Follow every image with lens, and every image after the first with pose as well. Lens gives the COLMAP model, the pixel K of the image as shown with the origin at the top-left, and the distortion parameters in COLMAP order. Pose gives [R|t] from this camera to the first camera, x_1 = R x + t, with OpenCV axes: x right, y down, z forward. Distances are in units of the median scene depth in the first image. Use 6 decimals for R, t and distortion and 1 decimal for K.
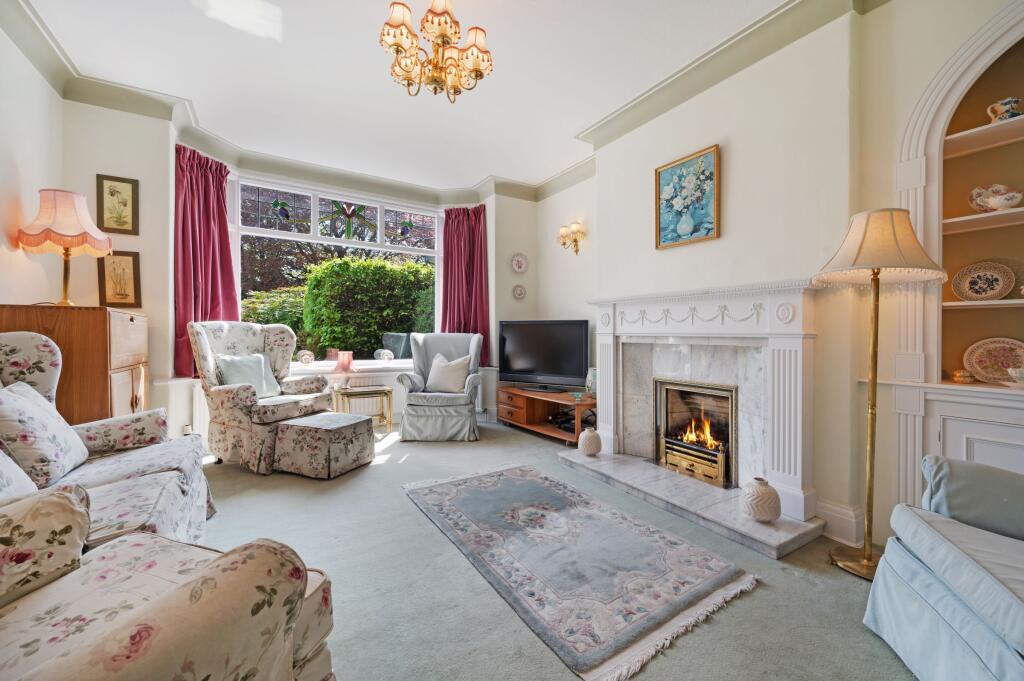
lens RADIAL K [[402.2, 0, 512.0], [0, 402.2, 340.5], [0, 0, 1]] dist [0.000182, -0.000002]
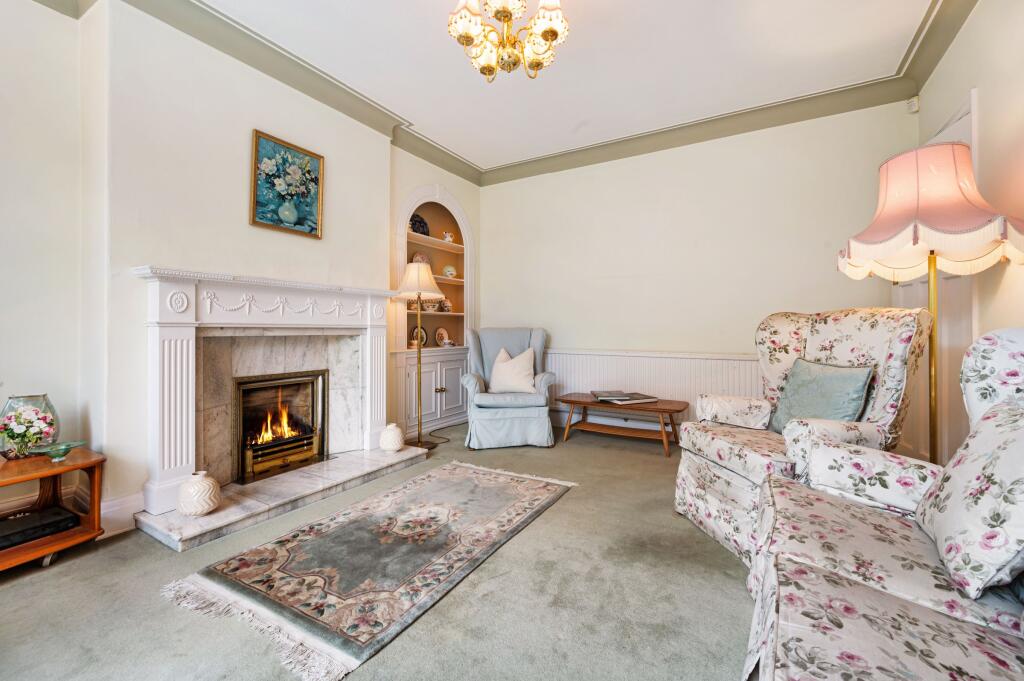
lens RADIAL K [[436.1, 0, 515.7], [0, 436.1, 324.3], [0, 0, 1]] dist [0.000012, -0.000010]
pose [[-0.472250, -0.002243, 0.881462, -0.781763], [0.009356, 0.999928, 0.007557, -0.022223], [-0.881415, 0.011816, -0.472194, 1.055929]]
